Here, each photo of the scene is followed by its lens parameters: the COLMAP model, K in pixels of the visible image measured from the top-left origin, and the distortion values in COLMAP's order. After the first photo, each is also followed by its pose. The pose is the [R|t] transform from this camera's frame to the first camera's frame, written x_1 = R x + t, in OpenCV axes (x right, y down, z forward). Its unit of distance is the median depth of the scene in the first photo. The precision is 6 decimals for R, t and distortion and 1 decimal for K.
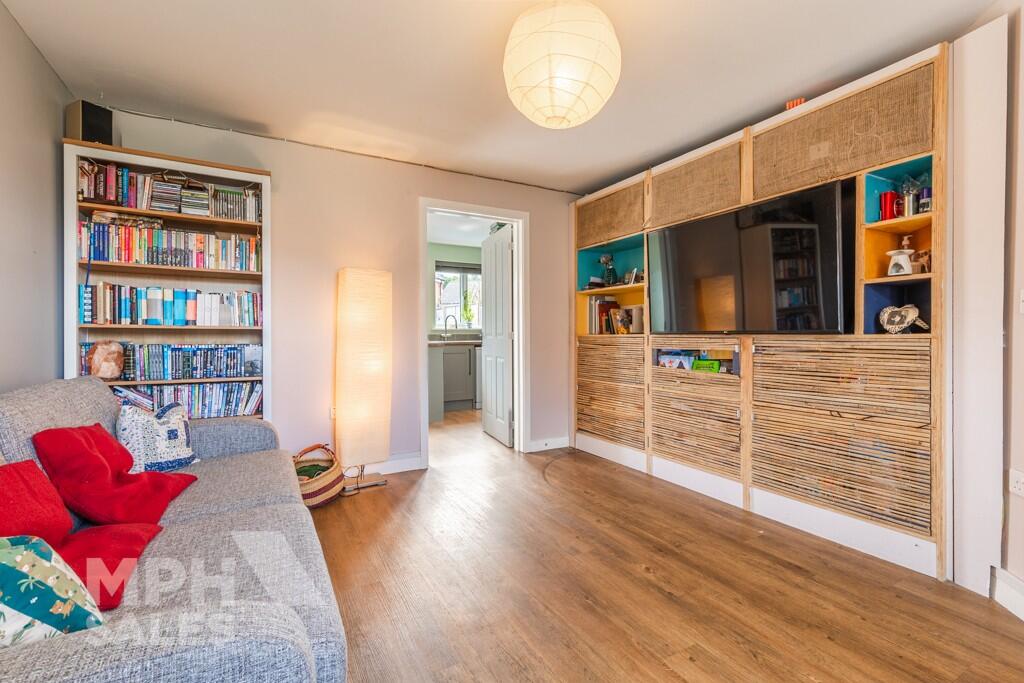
lens RADIAL K [[467.0, 0, 511.9], [0, 467.0, 337.5], [0, 0, 1]] dist [-0.000896, -0.000505]
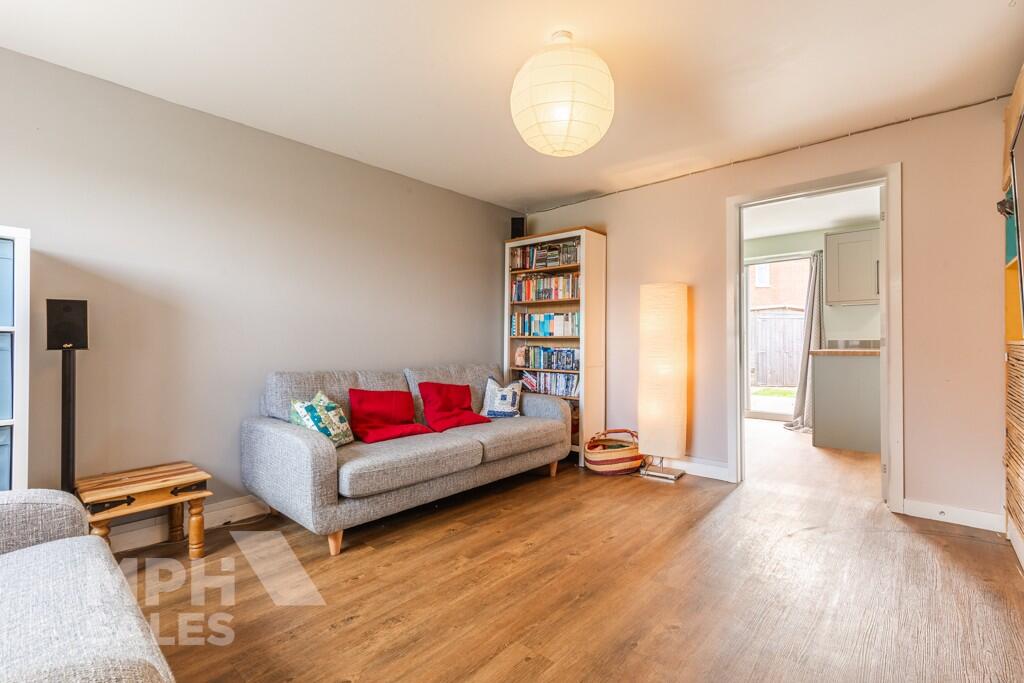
lens RADIAL K [[467.0, 0, 509.1], [0, 467.0, 341.0], [0, 0, 1]] dist [-0.000896, -0.000505]
pose [[0.302877, 0.000236, -0.953030, 0.824783], [-0.001324, 0.999999, -0.000173, -0.008048], [0.953029, 0.001314, 0.302877, 0.394110]]
